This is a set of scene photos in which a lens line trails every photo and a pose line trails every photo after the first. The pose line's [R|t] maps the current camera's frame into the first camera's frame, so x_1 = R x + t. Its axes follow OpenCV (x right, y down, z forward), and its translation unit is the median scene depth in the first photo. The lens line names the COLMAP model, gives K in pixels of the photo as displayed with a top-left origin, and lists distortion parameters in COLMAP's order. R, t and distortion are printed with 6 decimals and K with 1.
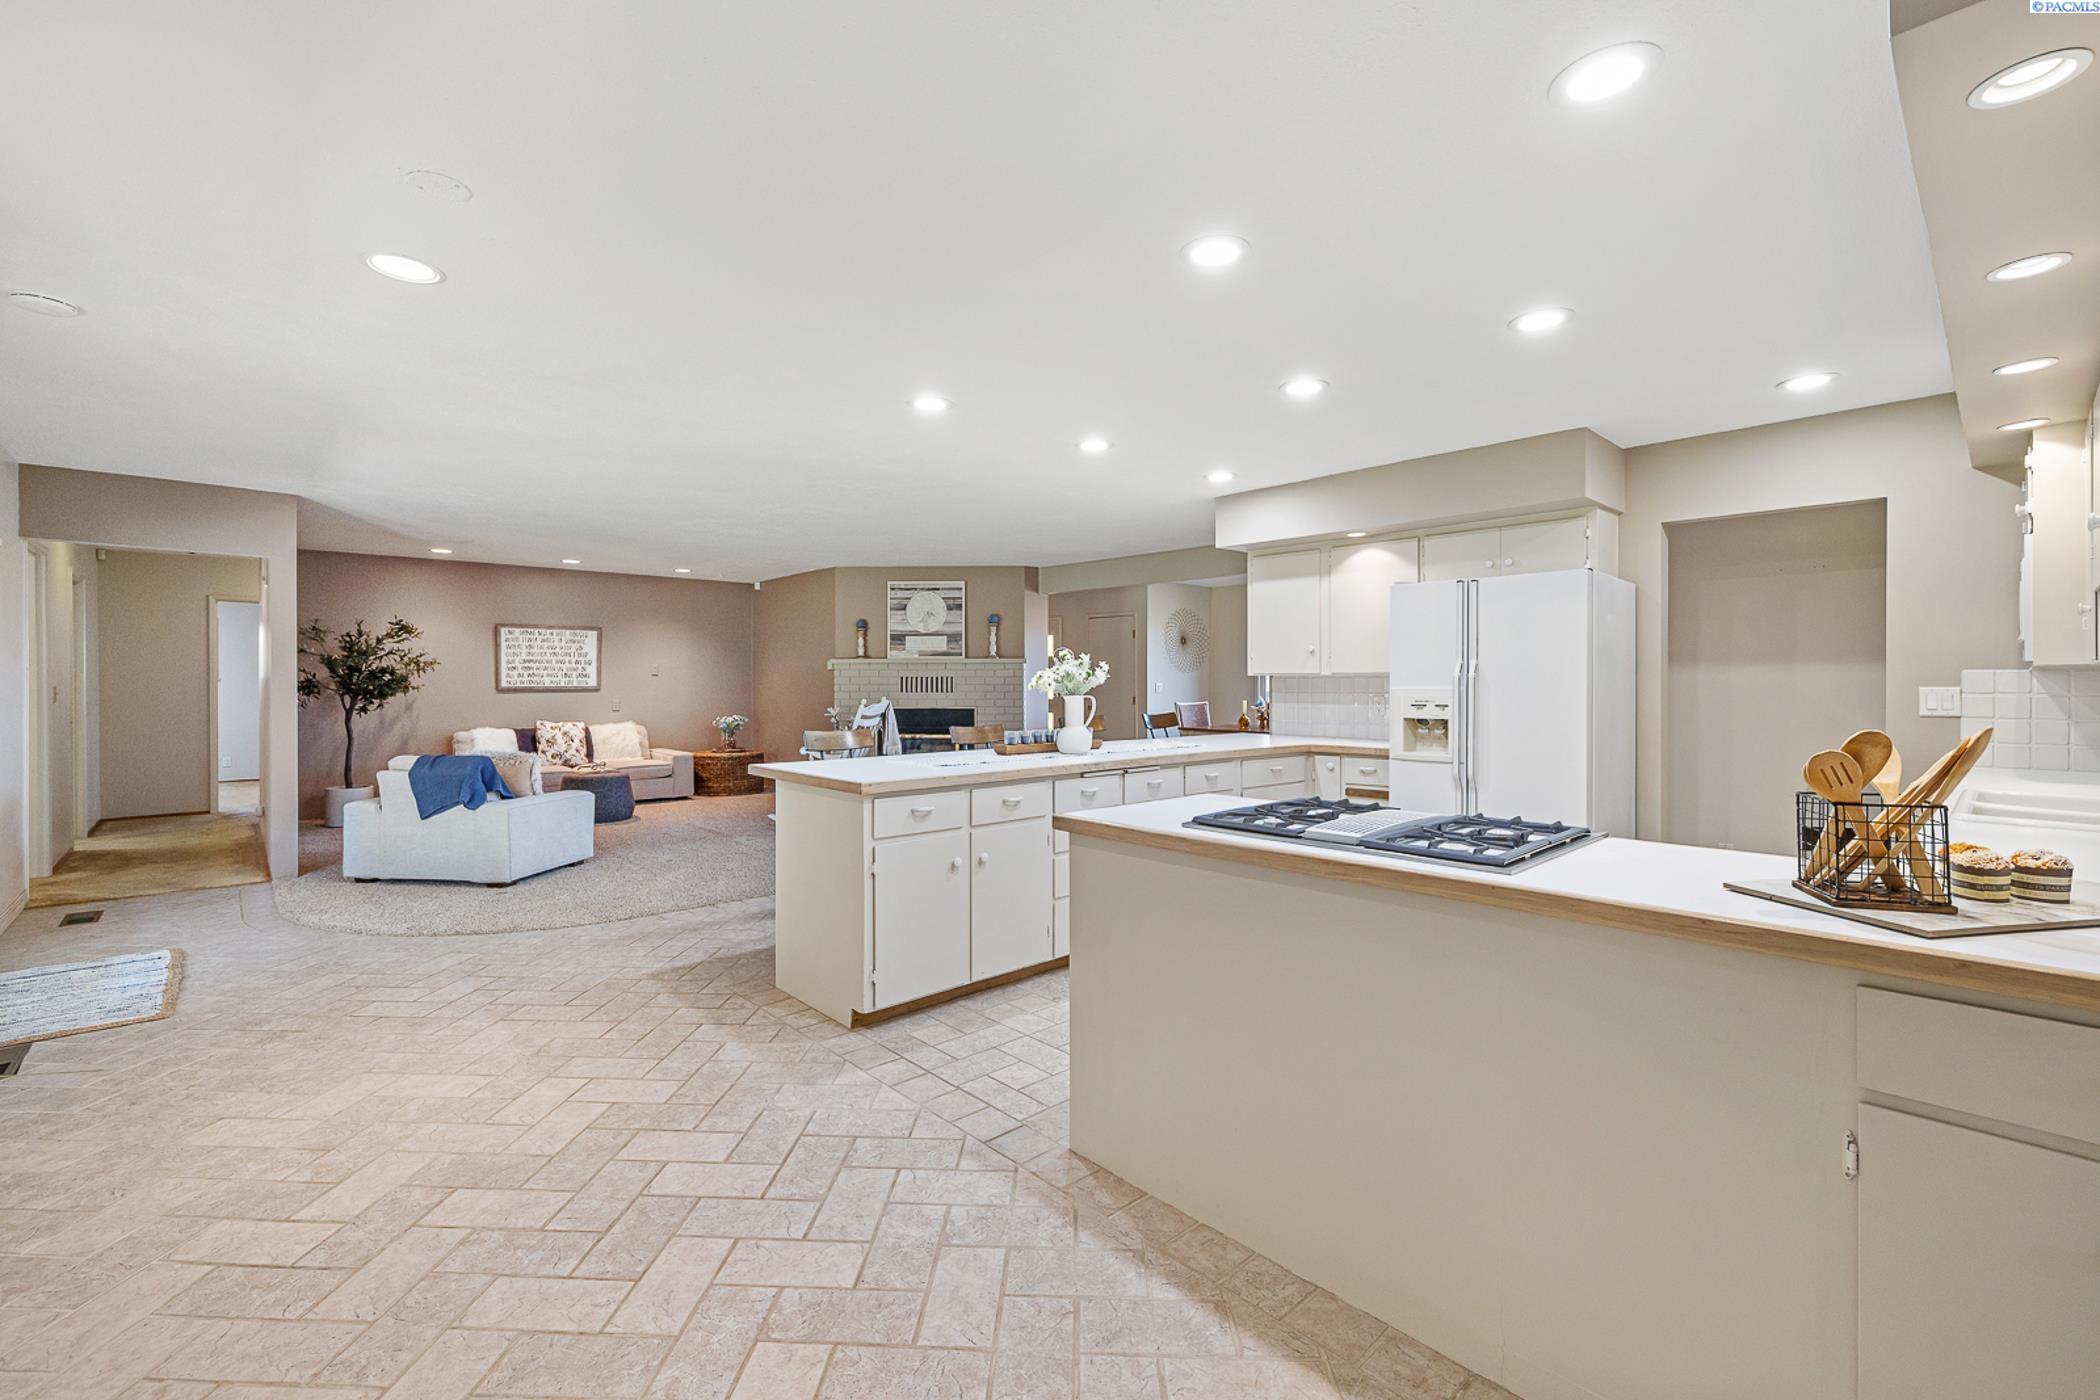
lens RADIAL K [[891.3, 0, 1052.5], [0, 891.3, 686.9], [0, 0, 1]] dist [0.001651, 0.000020]
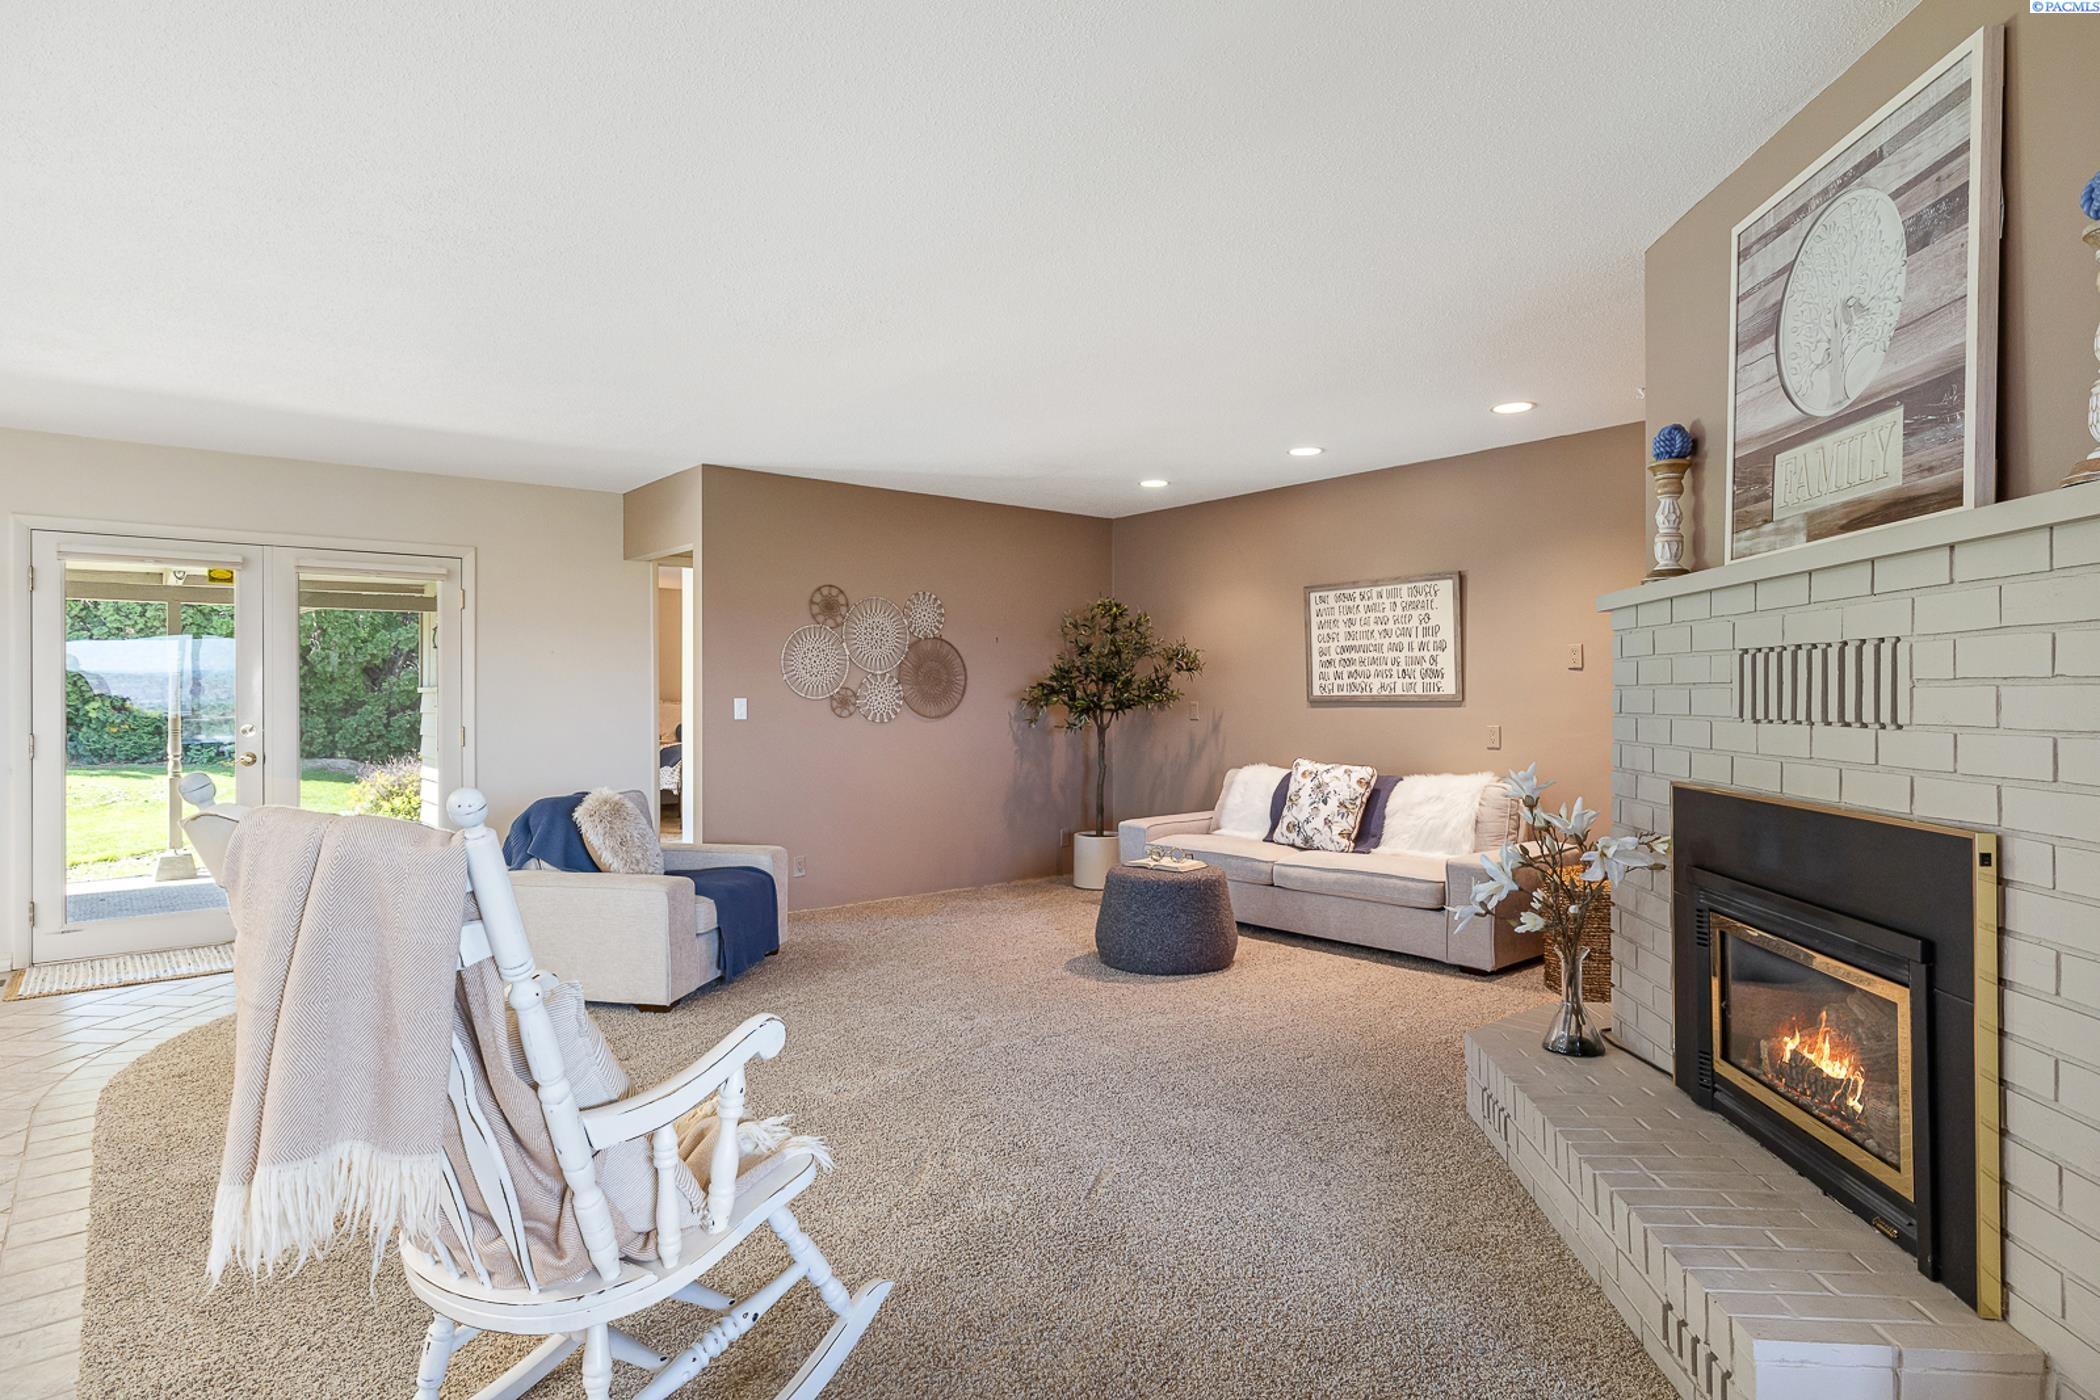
lens RADIAL K [[1127.1, 0, 1065.7], [0, 1127.1, 687.9], [0, 0, 1]] dist [-0.003000, 0.001964]
pose [[-0.033373, -0.007301, -0.999416, 0.108562], [-0.000650, 0.999973, -0.007283, 0.000126], [0.999443, 0.000406, -0.033377, 0.863942]]
